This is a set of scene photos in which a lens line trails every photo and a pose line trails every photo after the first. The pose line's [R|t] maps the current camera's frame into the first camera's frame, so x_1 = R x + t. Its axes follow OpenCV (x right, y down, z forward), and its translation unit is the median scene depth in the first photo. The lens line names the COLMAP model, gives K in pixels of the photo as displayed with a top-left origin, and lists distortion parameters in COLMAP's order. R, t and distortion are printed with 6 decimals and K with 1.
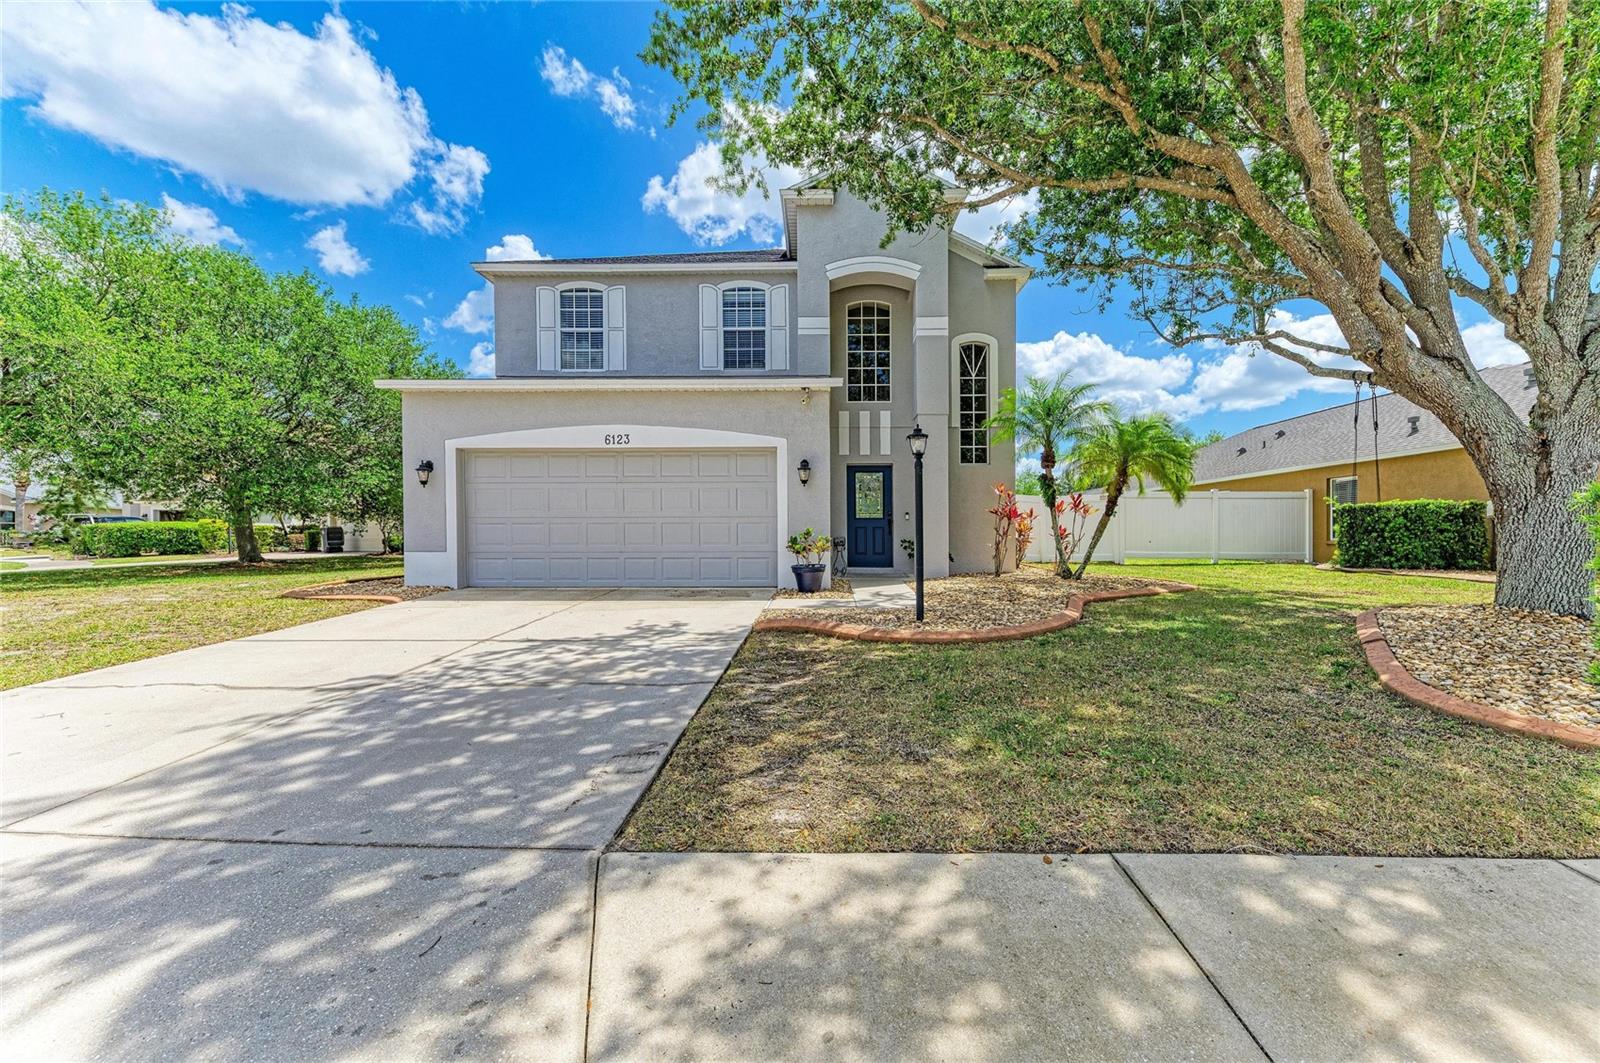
lens RADIAL K [[625.3, 0, 813.3], [0, 625.3, 541.4], [0, 0, 1]] dist [0.000228, 0.000074]
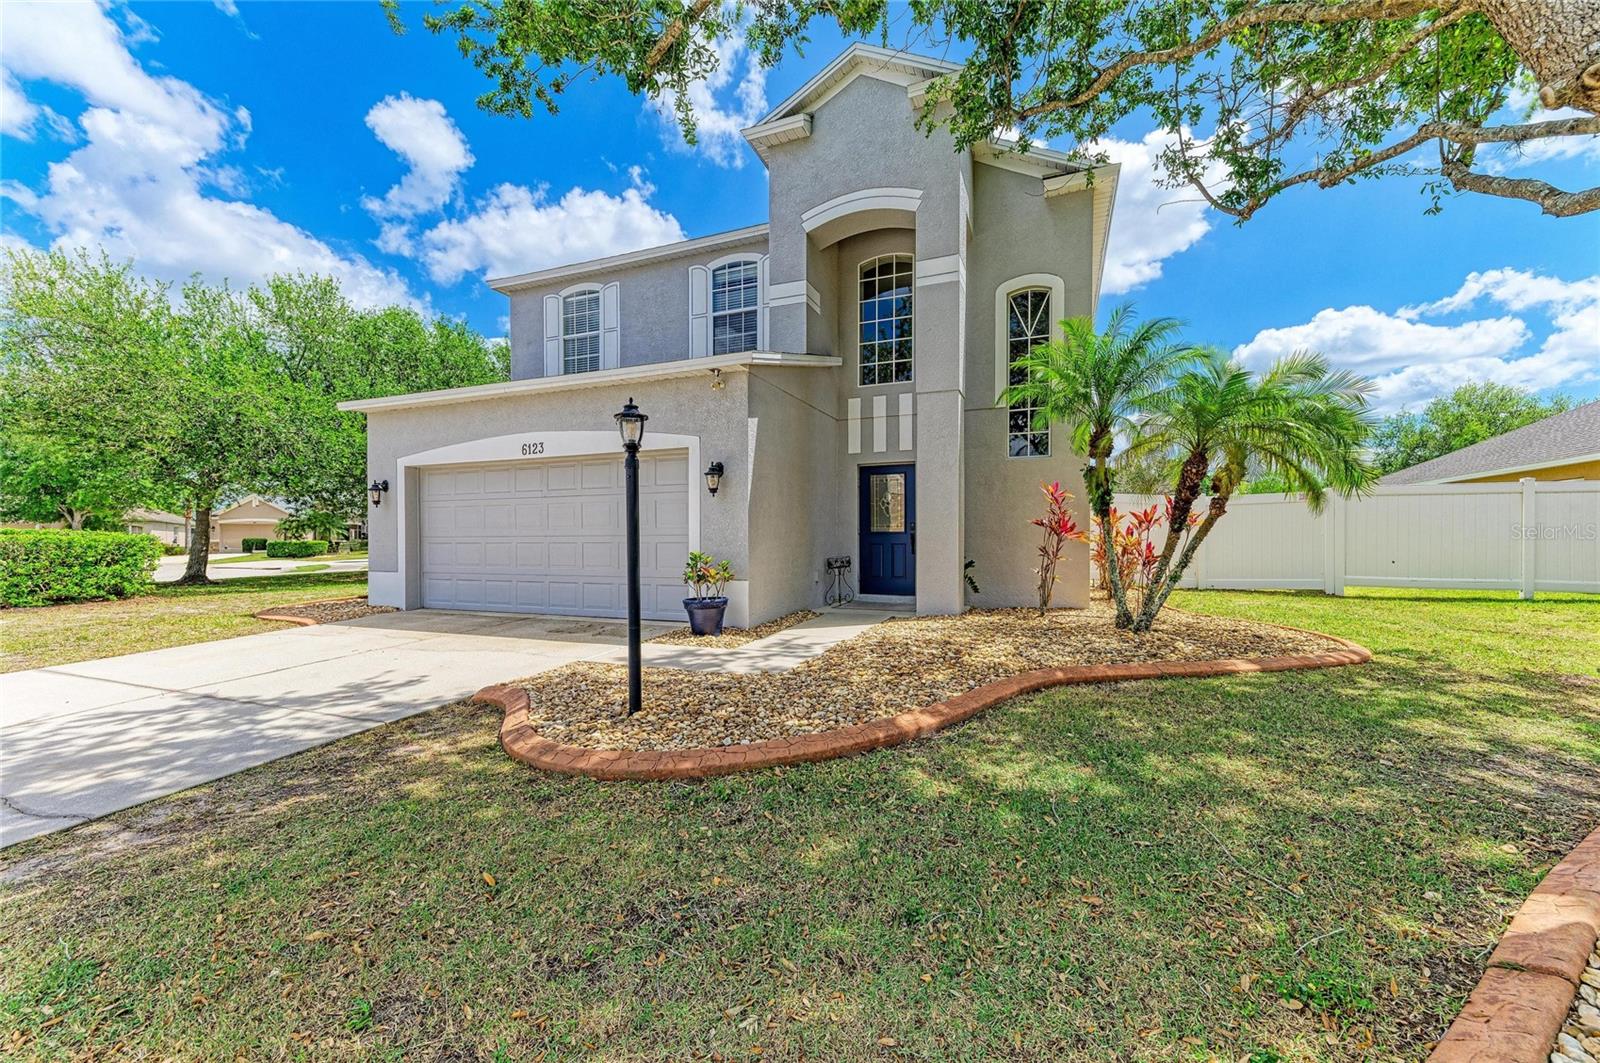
lens RADIAL K [[625.3, 0, 813.3], [0, 625.3, 541.4], [0, 0, 1]] dist [0.000228, 0.000074]
pose [[0.930542, 0.000462, -0.366184, 0.337035], [-0.004788, 0.999929, -0.010906, -0.021197], [0.366153, 0.011901, 0.930479, 0.284087]]
